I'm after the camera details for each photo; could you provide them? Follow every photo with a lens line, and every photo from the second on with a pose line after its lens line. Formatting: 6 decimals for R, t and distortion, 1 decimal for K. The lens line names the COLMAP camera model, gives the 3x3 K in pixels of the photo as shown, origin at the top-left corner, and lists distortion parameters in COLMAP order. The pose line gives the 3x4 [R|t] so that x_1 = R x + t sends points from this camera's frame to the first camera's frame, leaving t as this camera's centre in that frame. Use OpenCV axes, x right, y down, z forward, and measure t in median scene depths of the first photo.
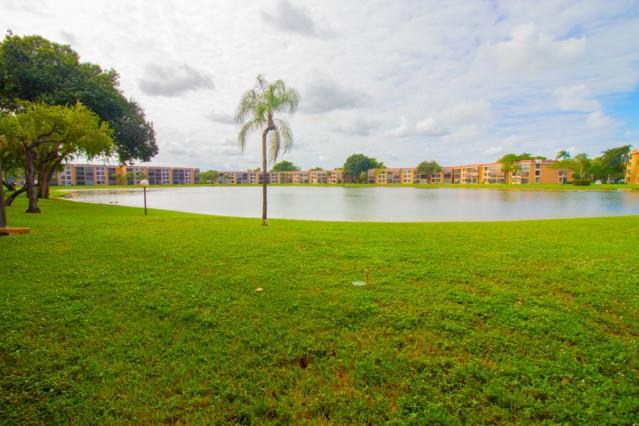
lens RADIAL K [[298.0, 0, 318.9], [0, 298.0, 211.7], [0, 0, 1]] dist [-0.015365, -0.002217]
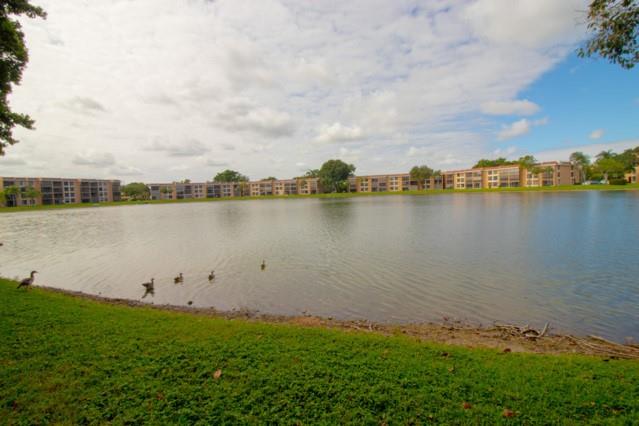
lens RADIAL K [[298.0, 0, 319.0], [0, 298.0, 210.7], [0, 0, 1]] dist [-0.015365, -0.002217]
pose [[0.947890, -0.051386, 0.314426, -0.194608], [0.065176, 0.997312, -0.033494, -0.018841], [-0.311860, 0.052241, 0.948691, 0.198057]]
